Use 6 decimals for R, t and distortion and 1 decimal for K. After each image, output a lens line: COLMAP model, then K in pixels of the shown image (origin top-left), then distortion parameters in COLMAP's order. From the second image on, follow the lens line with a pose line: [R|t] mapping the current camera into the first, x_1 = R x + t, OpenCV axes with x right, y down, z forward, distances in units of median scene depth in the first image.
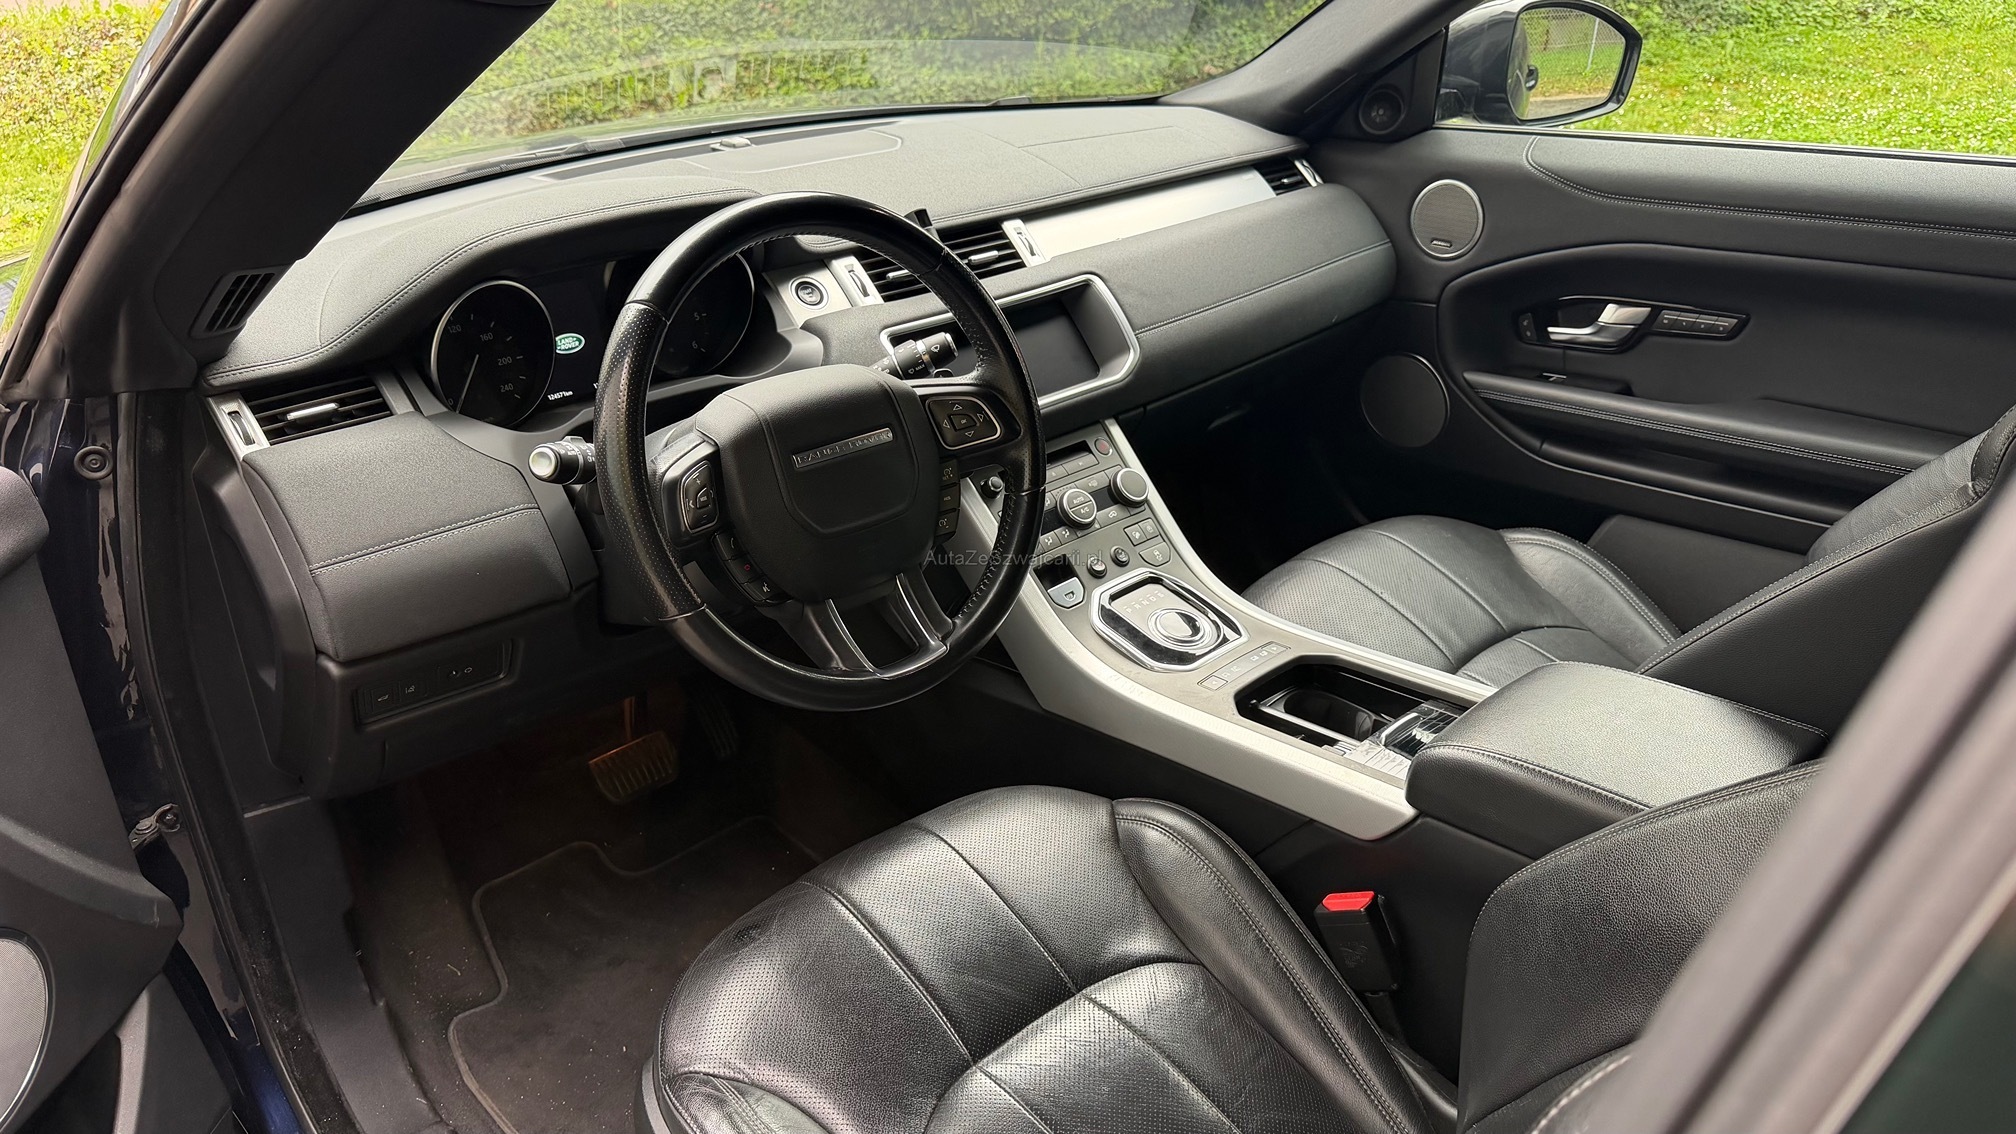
lens RADIAL K [[1431.8, 0, 1006.7], [0, 1431.8, 562.7], [0, 0, 1]] dist [0.043361, -0.051696]
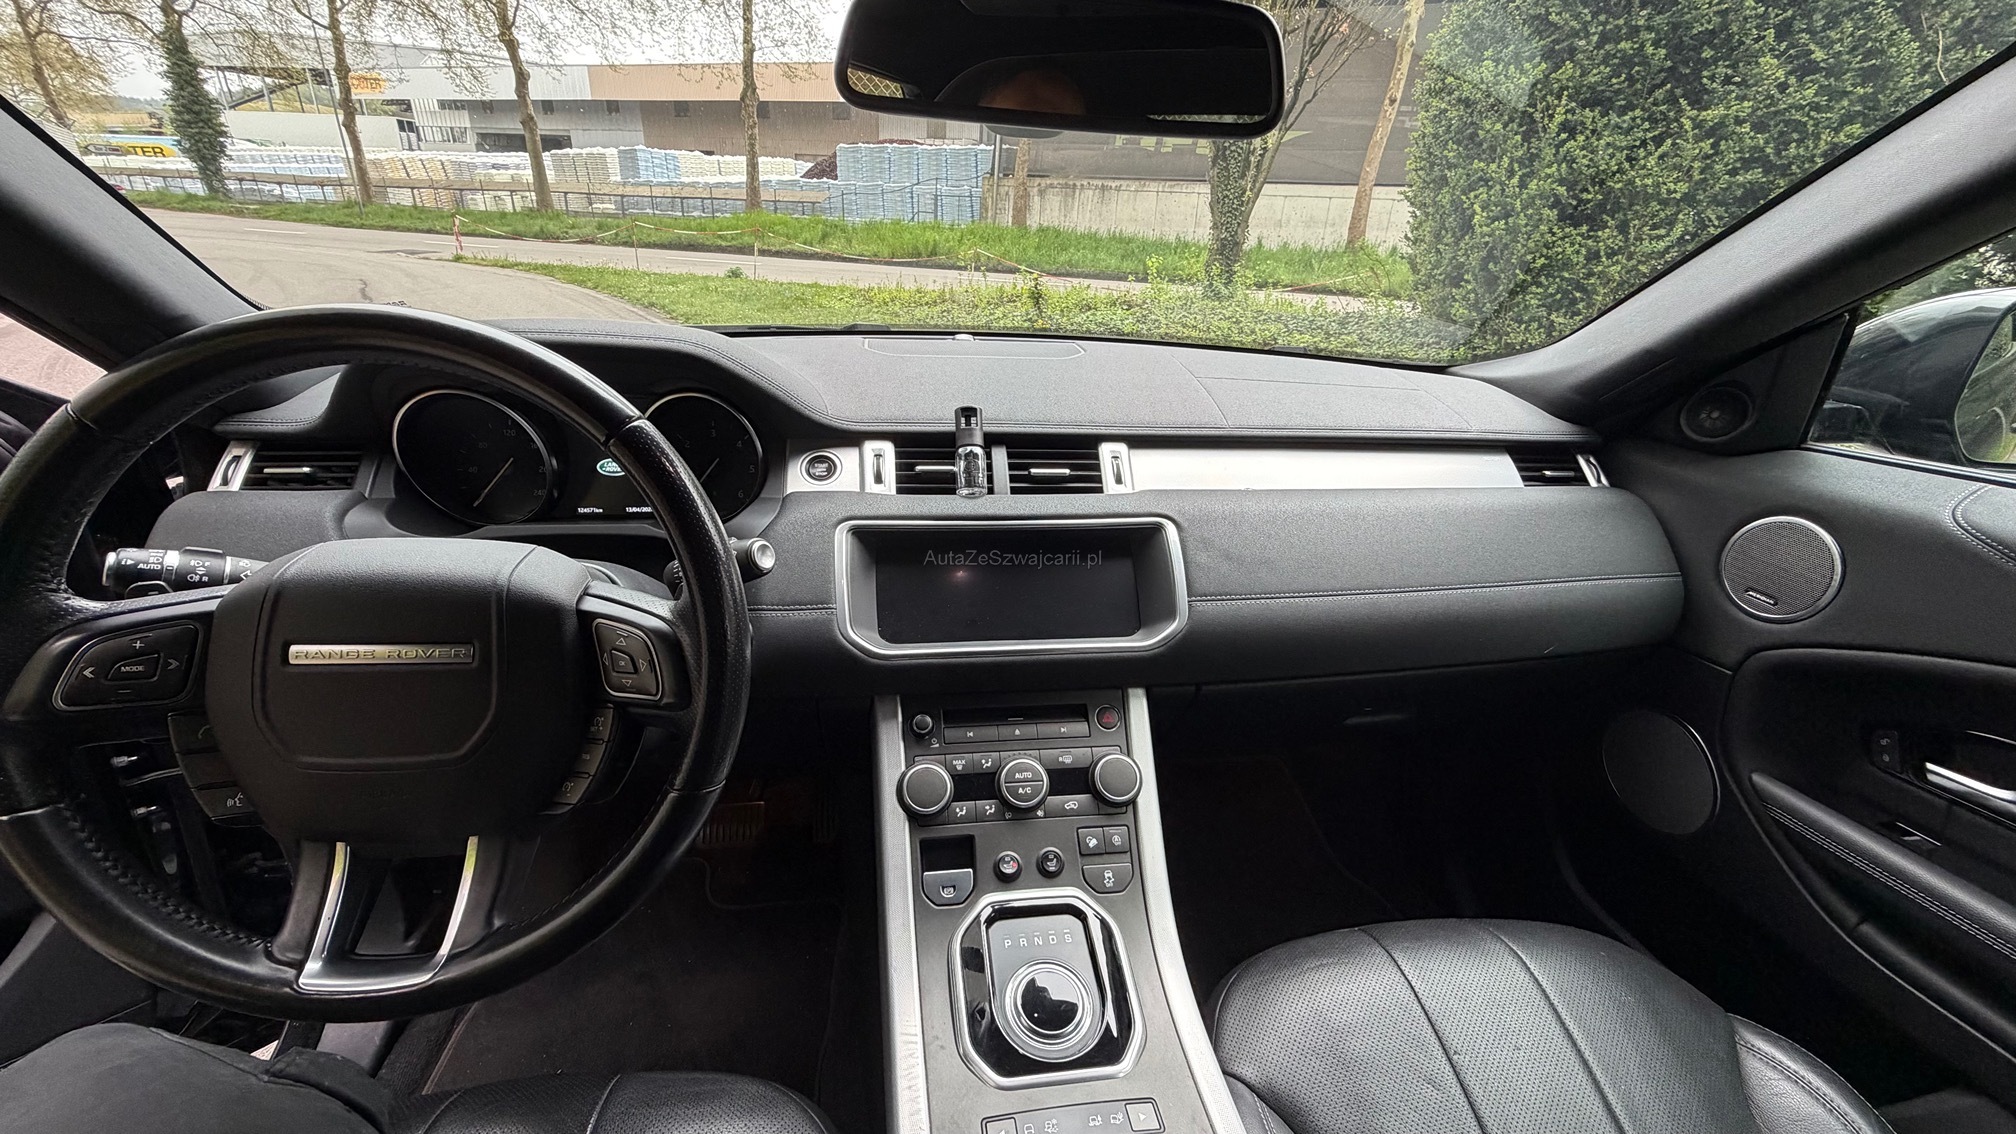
lens RADIAL K [[799.6, 0, 1000.1], [0, 799.6, 564.4], [0, 0, 1]] dist [-0.001942, 0.000296]
pose [[0.816612, 0.263035, -0.513768, 0.227548], [-0.300234, 0.953801, 0.011110, -0.150143], [0.492955, 0.145178, 0.857857, 0.545363]]
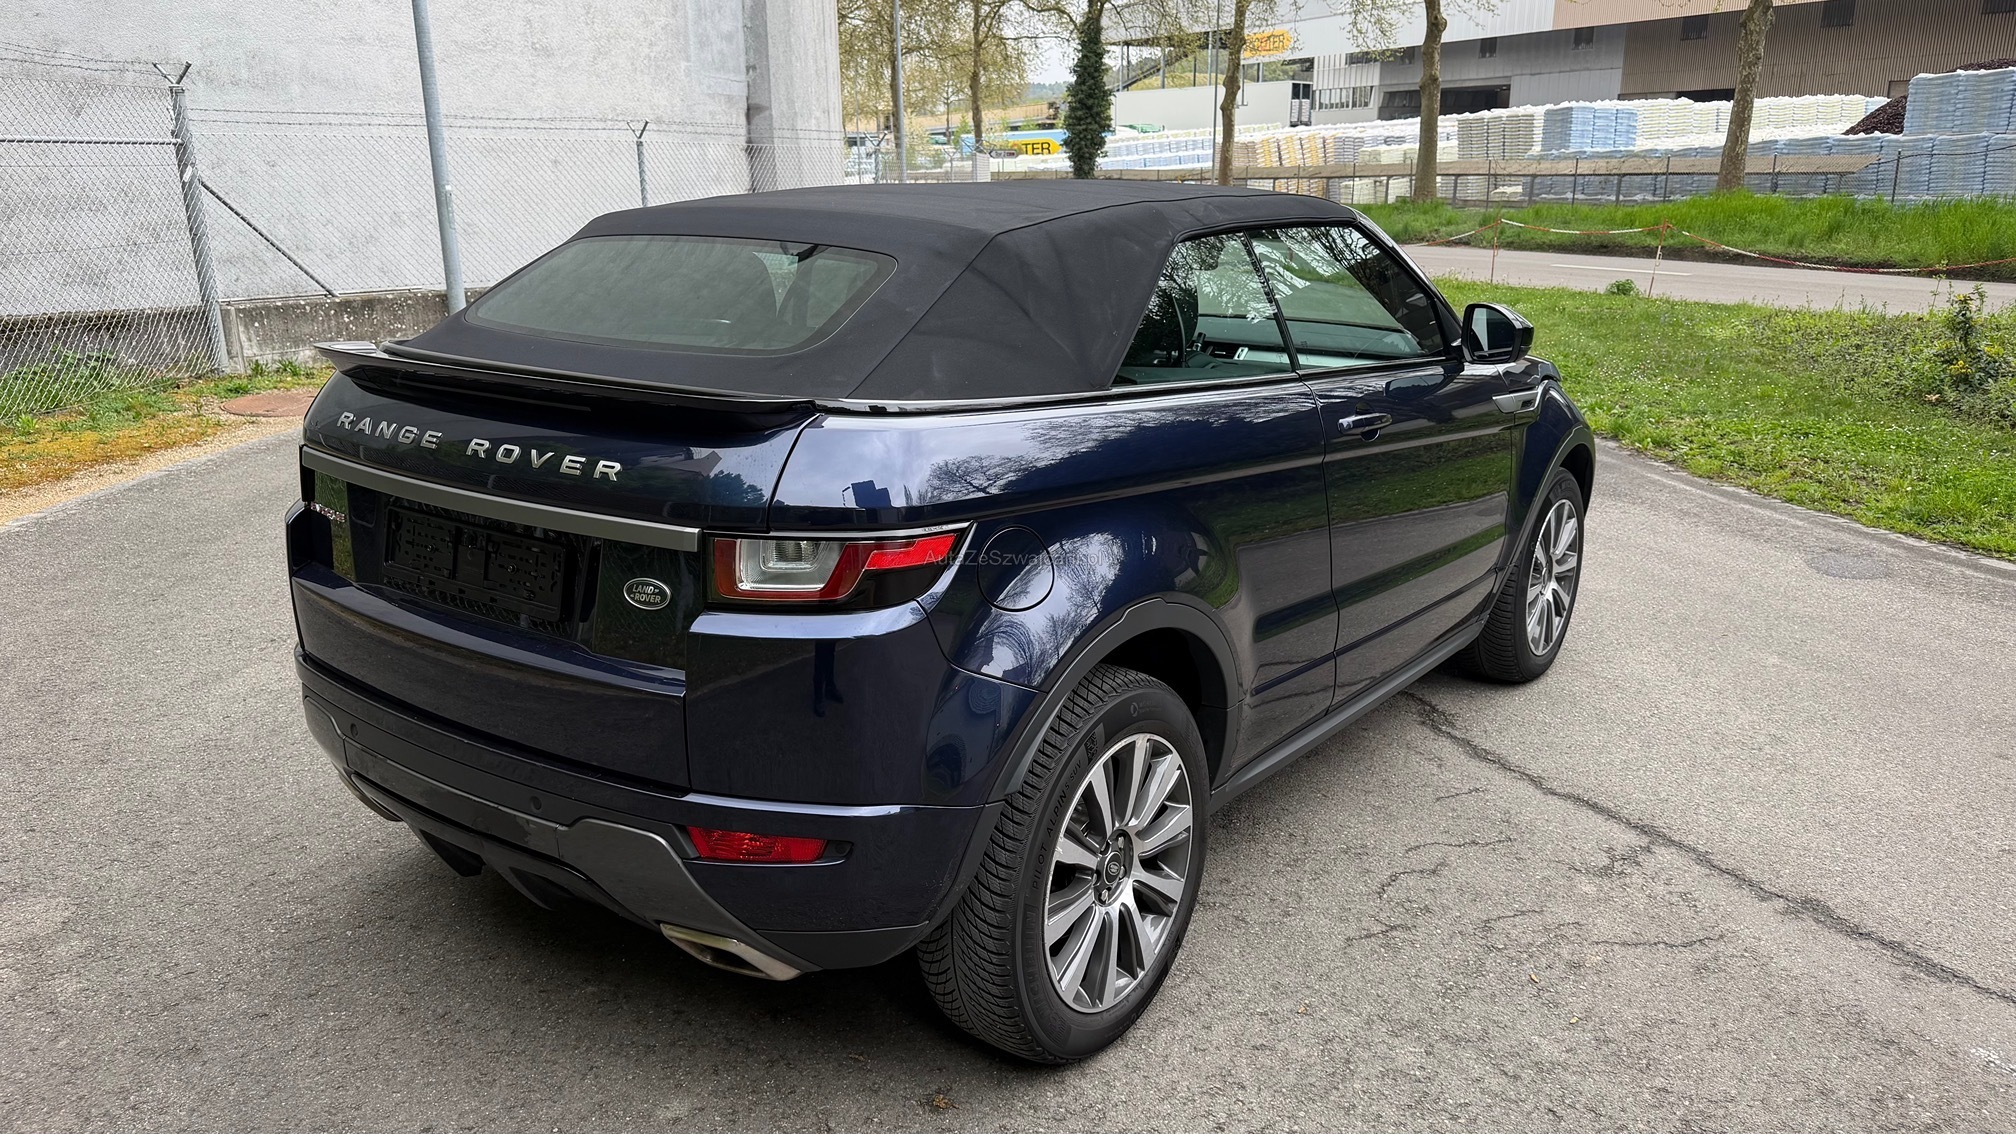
lens RADIAL K [[1431.8, 0, 1006.7], [0, 1431.8, 562.7], [0, 0, 1]] dist [0.043361, -0.051696]
pose [[0.175031, 0.260205, -0.949556, 2.906711], [-0.443725, 0.881793, 0.159844, -0.093245], [0.878904, 0.393364, 0.269801, -0.066294]]
